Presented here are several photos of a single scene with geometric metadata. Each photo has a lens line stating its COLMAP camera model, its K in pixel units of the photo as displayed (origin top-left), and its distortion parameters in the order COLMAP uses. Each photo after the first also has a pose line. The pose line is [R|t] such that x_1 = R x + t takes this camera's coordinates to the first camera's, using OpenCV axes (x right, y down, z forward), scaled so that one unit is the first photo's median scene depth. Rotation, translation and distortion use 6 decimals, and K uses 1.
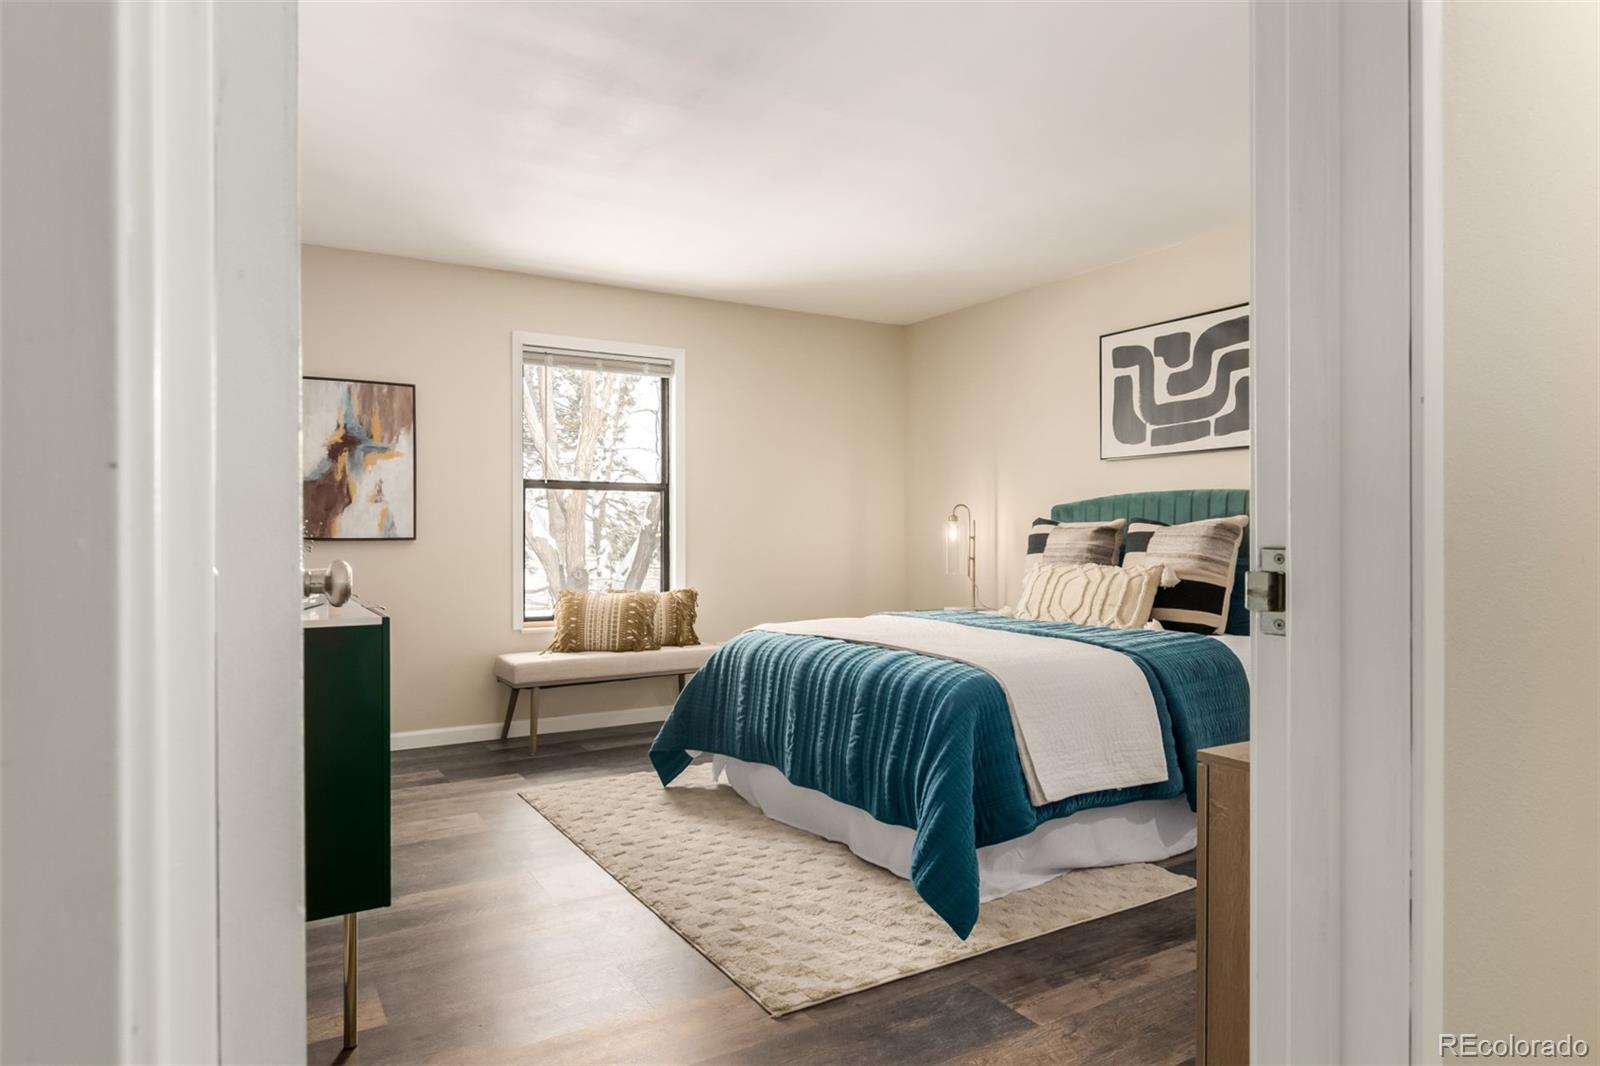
lens RADIAL K [[931.4, 0, 794.0], [0, 931.4, 533.1], [0, 0, 1]] dist [-0.008666, 0.001875]
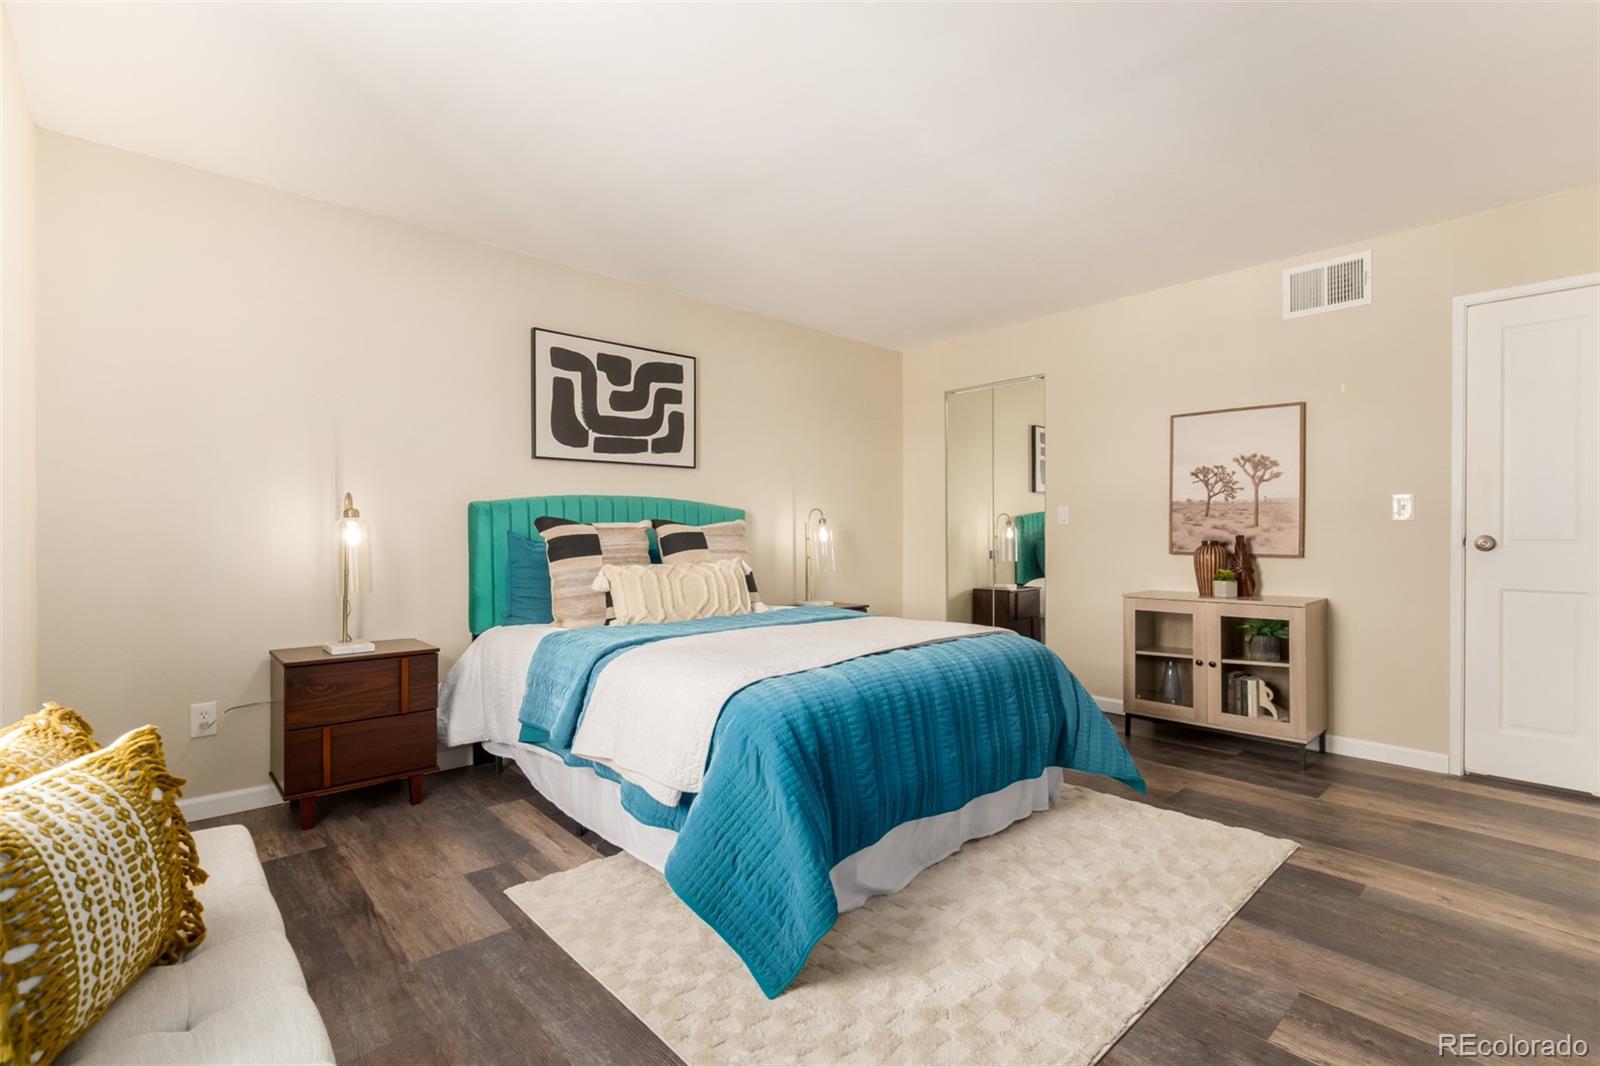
lens RADIAL K [[722.2, 0, 782.5], [0, 722.2, 535.6], [0, 0, 1]] dist [0.001787, -0.001555]
pose [[-0.176371, -0.006998, 0.984299, -0.510642], [0.005289, 0.999954, 0.008057, -0.003315], [-0.984310, 0.006627, -0.176326, 1.003142]]
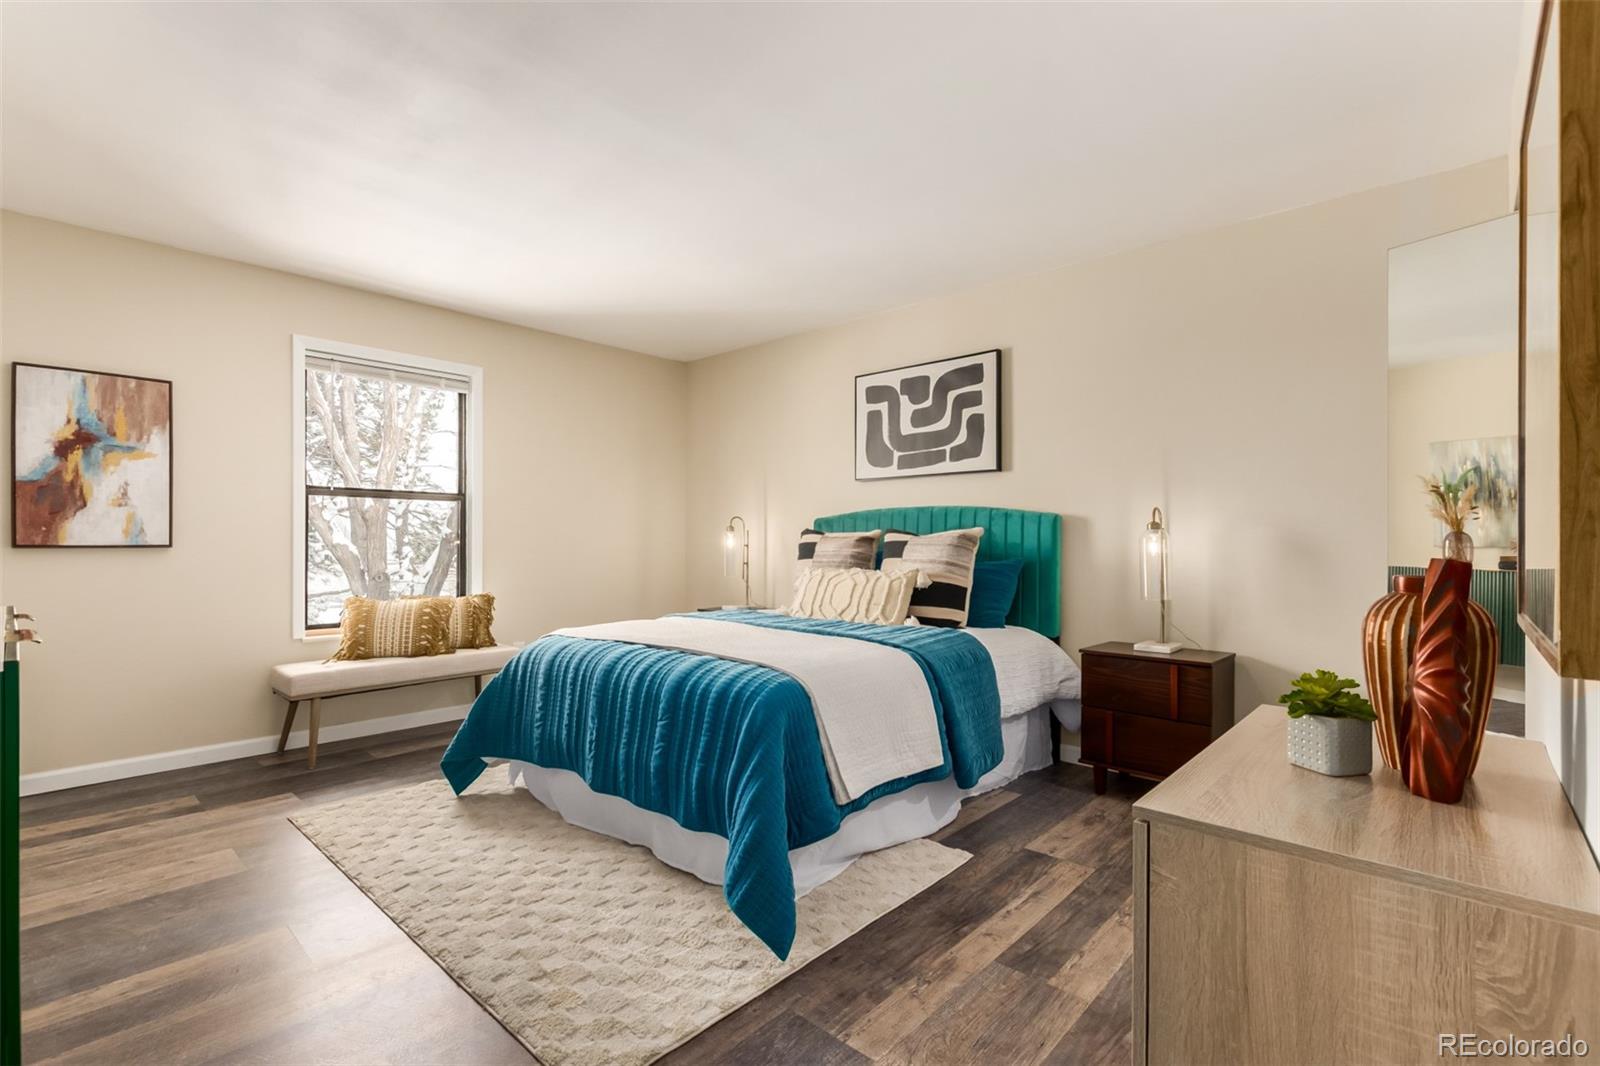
lens RADIAL K [[722.2, 0, 778.1], [0, 722.2, 539.3], [0, 0, 1]] dist [0.001787, -0.001555]
pose [[0.963810, 0.003517, 0.266569, -0.014412], [-0.002946, 0.999992, -0.002542, -0.000544], [-0.266576, 0.001665, 0.963813, 0.152104]]
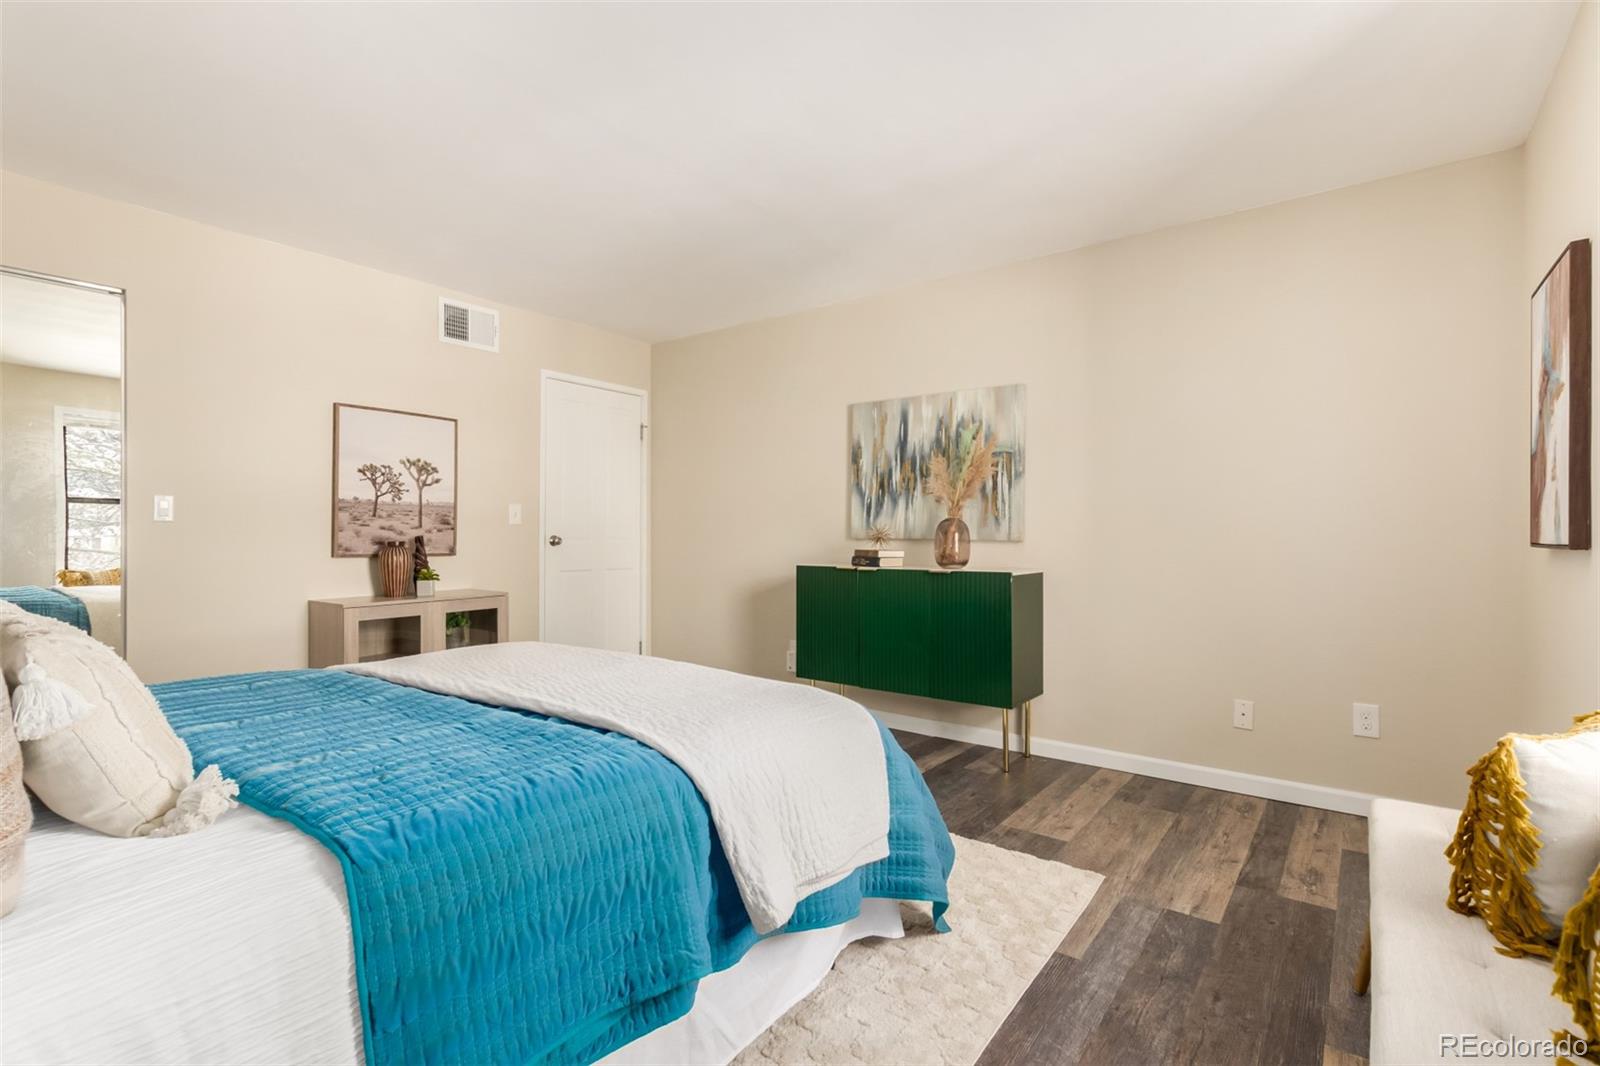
lens RADIAL K [[722.2, 0, 825.2], [0, 722.2, 531.0], [0, 0, 1]] dist [0.001787, -0.001555]
pose [[-0.918354, -0.004247, -0.395737, 0.136620], [-0.004933, 0.999988, 0.000717, -0.003080], [0.395729, 0.002611, -0.918364, 1.336210]]
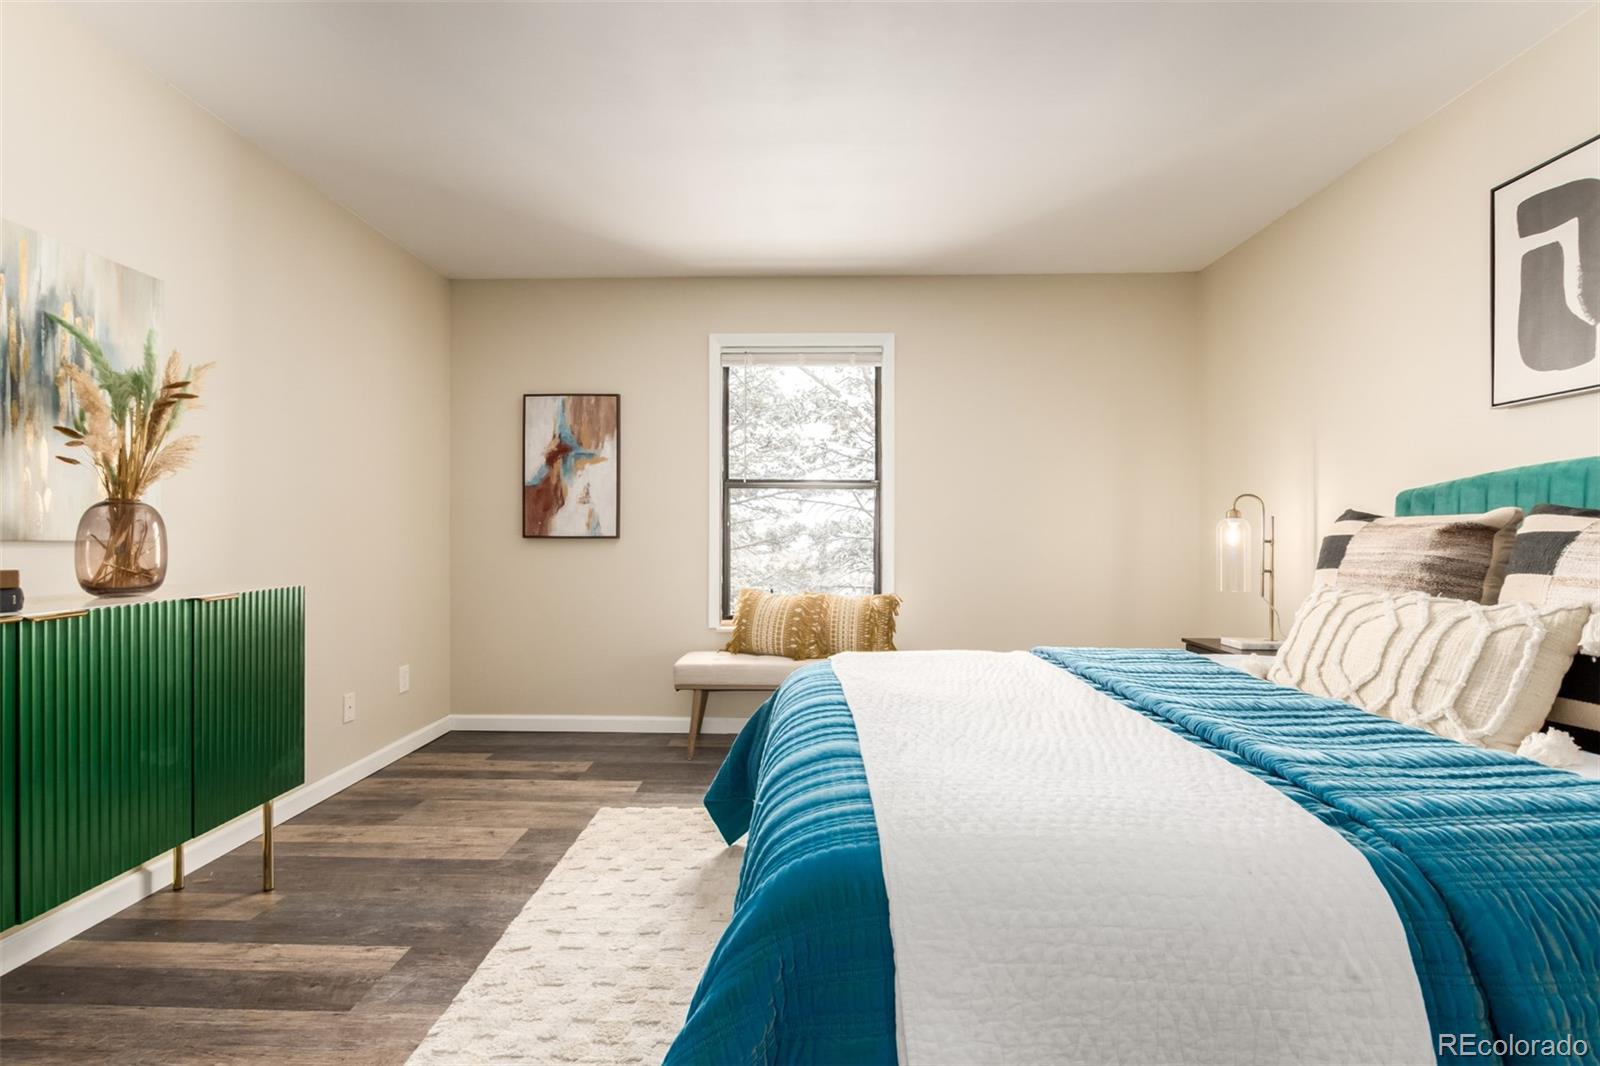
lens RADIAL K [[722.2, 0, 788.2], [0, 722.2, 527.9], [0, 0, 1]] dist [0.001787, -0.001555]
pose [[0.840210, -0.000037, -0.542261, 0.235829], [-0.004937, 0.999958, -0.007719, 0.001153], [0.542238, 0.009163, 0.840175, 0.451853]]
